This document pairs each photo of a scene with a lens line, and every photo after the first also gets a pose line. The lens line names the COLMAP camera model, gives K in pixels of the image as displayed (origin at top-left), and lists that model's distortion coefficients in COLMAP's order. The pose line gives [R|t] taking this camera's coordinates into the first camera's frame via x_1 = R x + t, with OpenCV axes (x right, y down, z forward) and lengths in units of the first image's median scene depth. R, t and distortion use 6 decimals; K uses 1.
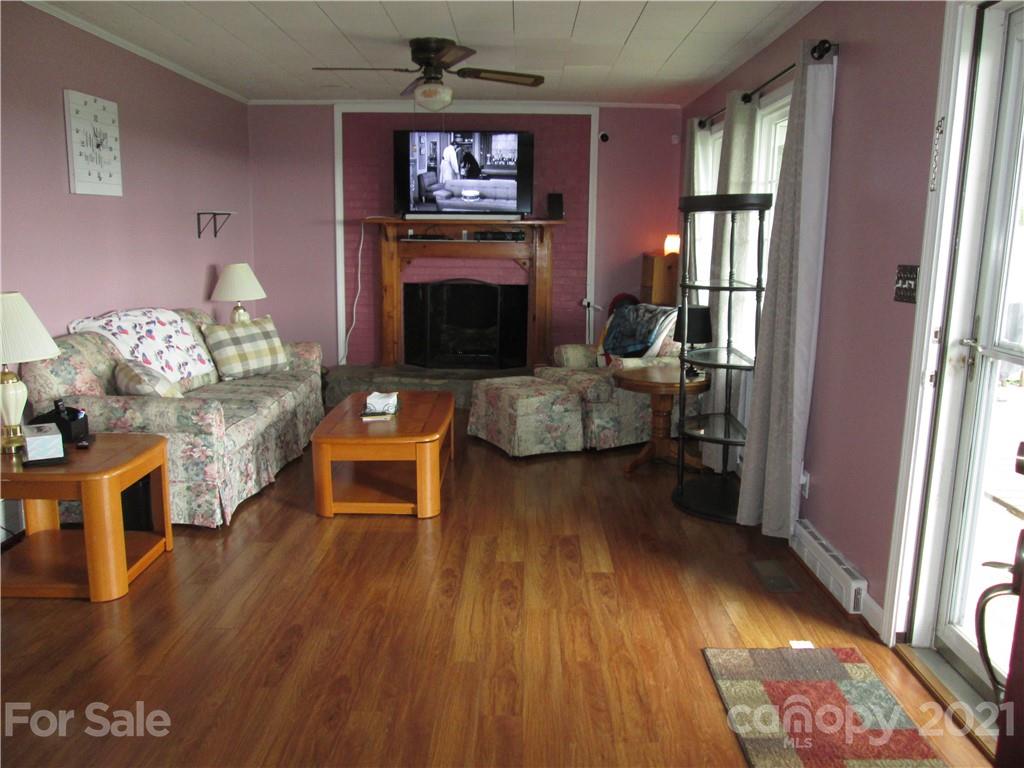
lens RADIAL K [[845.1, 0, 516.2], [0, 845.1, 386.0], [0, 0, 1]] dist [-0.058260, 0.029068]
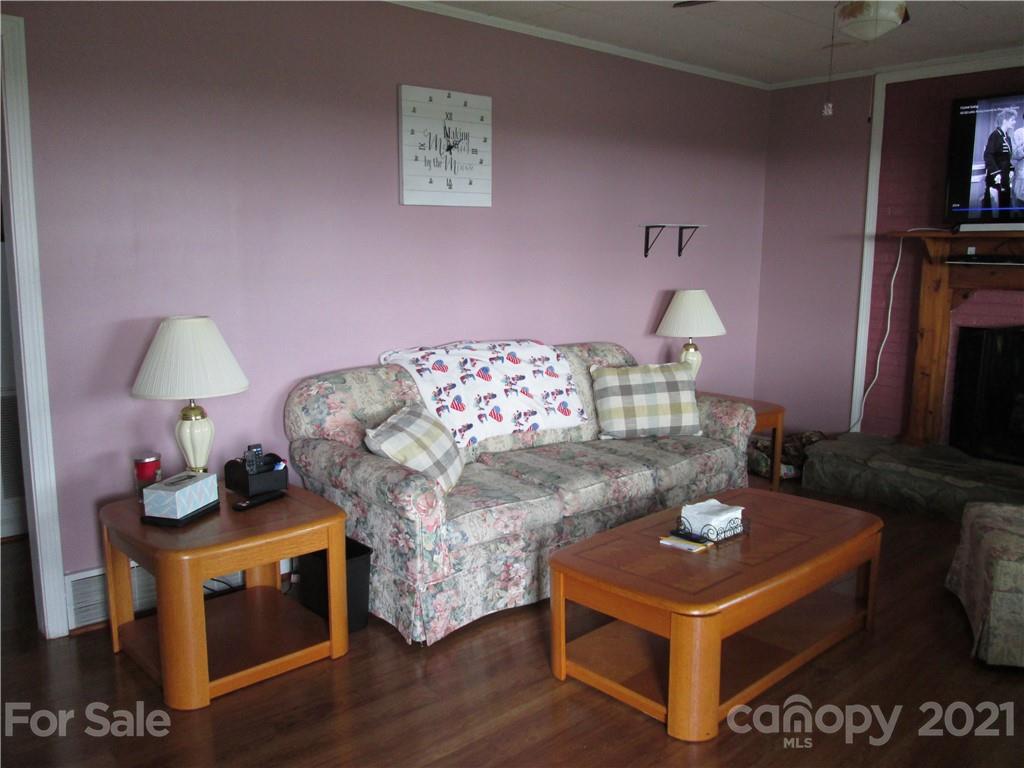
lens RADIAL K [[845.1, 0, 508.5], [0, 845.1, 384.5], [0, 0, 1]] dist [-0.058260, 0.029068]
pose [[0.671380, 0.108197, -0.733172, 0.171830], [-0.127300, 0.991418, 0.029736, -0.071892], [0.730098, 0.073368, 0.679392, 0.416927]]
